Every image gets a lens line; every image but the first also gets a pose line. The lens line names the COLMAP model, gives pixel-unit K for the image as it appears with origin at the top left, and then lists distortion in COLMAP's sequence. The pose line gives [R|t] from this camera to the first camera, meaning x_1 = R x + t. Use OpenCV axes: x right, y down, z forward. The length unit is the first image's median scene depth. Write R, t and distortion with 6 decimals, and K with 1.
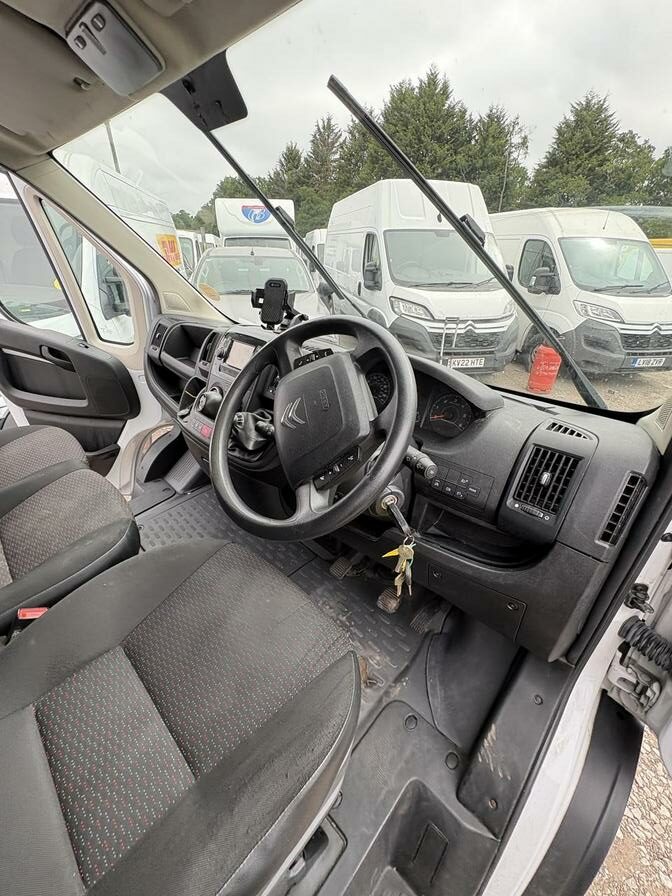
lens RADIAL K [[359.6, 0, 336.7], [0, 359.6, 447.5], [0, 0, 1]] dist [0.002488, -0.000299]
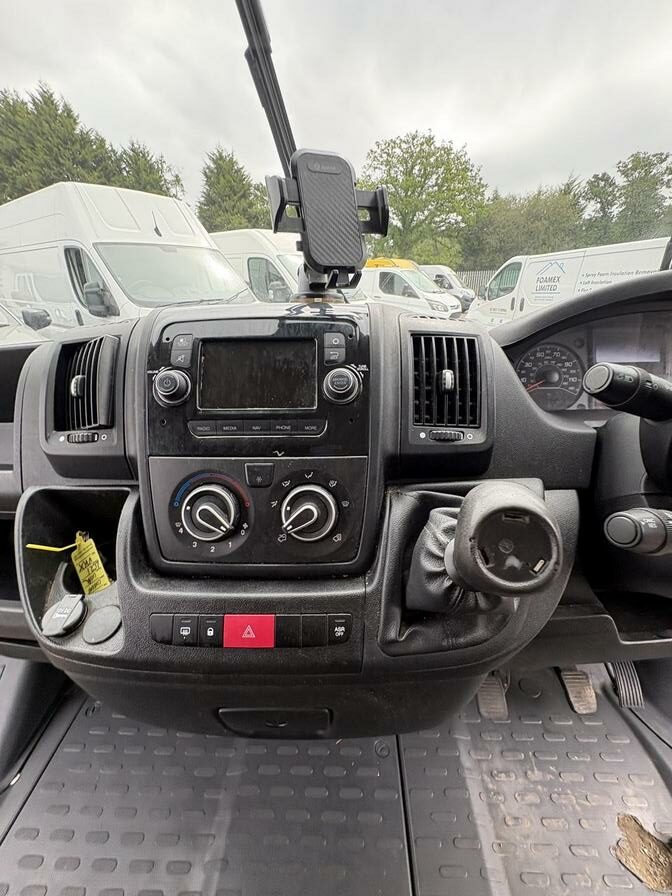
lens RADIAL K [[359.6, 0, 337.5], [0, 359.6, 447.3], [0, 0, 1]] dist [0.002488, -0.000299]
pose [[0.736445, -0.313346, 0.599552, -0.055263], [0.353930, 0.933754, 0.053270, -0.022686], [-0.576526, 0.172969, 0.798561, 0.085477]]
